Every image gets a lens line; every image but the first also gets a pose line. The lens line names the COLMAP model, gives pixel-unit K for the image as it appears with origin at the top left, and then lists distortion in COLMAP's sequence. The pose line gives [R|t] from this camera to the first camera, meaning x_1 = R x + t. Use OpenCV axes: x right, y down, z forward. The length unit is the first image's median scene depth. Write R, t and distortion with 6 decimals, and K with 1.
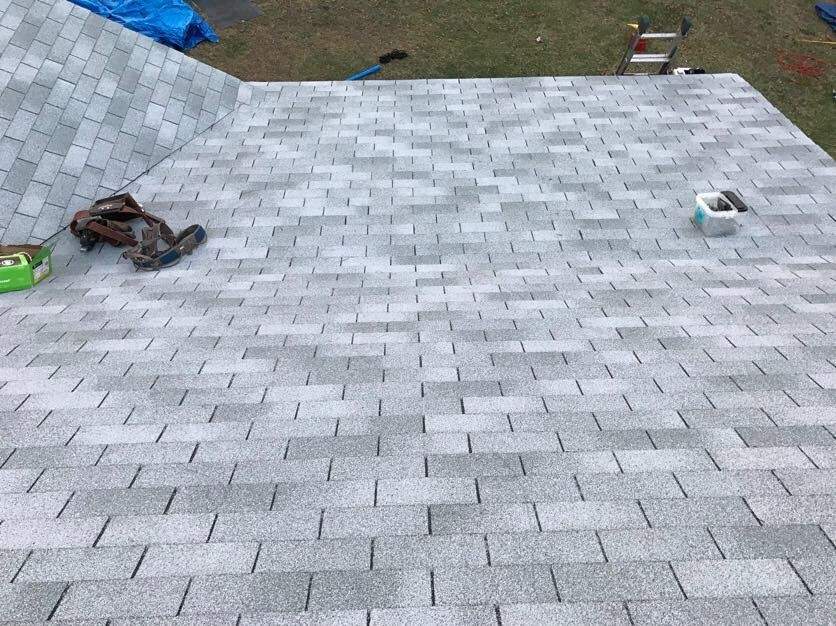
lens RADIAL K [[682.9, 0, 419.6], [0, 682.9, 310.6], [0, 0, 1]] dist [0.052560, -0.064183]
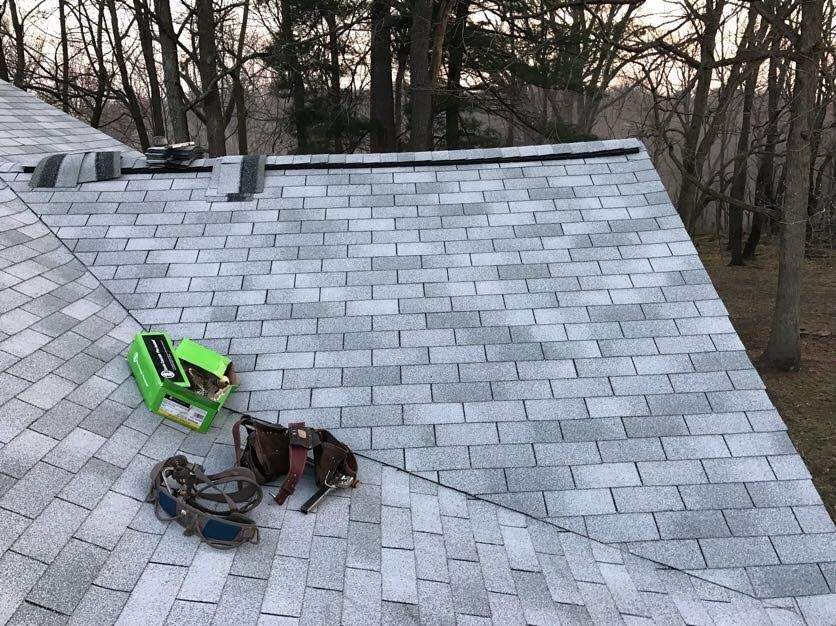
lens RADIAL K [[682.9, 0, 419.6], [0, 682.9, 310.6], [0, 0, 1]] dist [0.052560, -0.064183]
pose [[0.028392, 0.252873, -0.967083, 0.129864], [-0.777535, 0.613597, 0.137616, -0.339679], [0.628199, 0.748033, 0.214039, 0.712466]]
